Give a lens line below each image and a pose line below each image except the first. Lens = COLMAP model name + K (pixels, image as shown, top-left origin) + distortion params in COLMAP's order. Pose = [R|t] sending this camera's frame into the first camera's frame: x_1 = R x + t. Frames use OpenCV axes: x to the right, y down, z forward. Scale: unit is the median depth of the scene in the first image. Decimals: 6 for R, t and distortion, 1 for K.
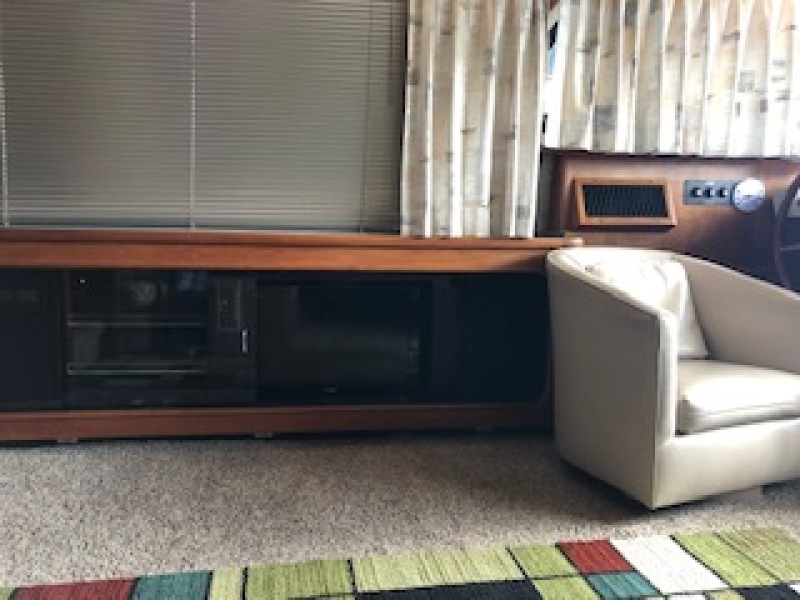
lens RADIAL K [[649.7, 0, 400.0], [0, 649.7, 300.0], [0, 0, 1]] dist [0.006036, 0.005202]
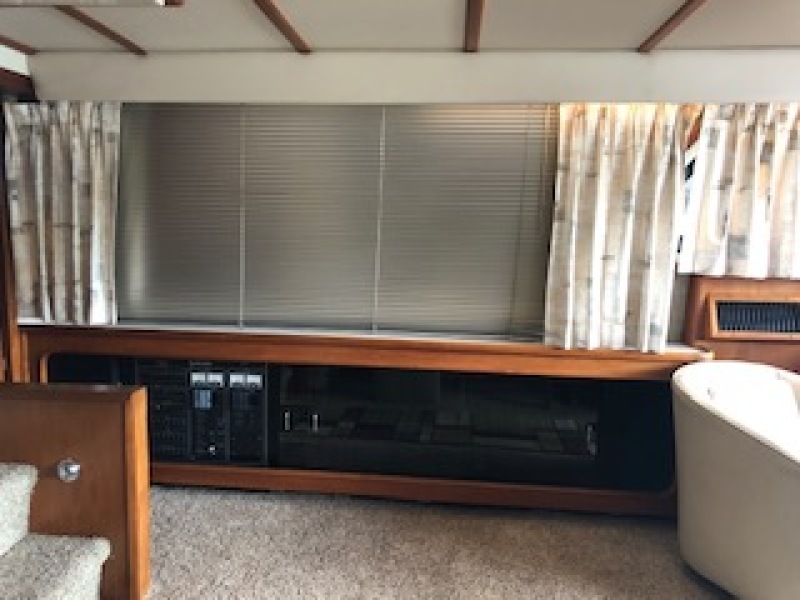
lens RADIAL K [[649.7, 0, 400.0], [0, 649.7, 300.0], [0, 0, 1]] dist [0.006036, 0.005202]
pose [[0.972869, 0.034289, -0.228802, 0.013227], [-0.034183, 0.999406, 0.004425, -0.179110], [0.228818, 0.003517, 0.973463, -0.210458]]
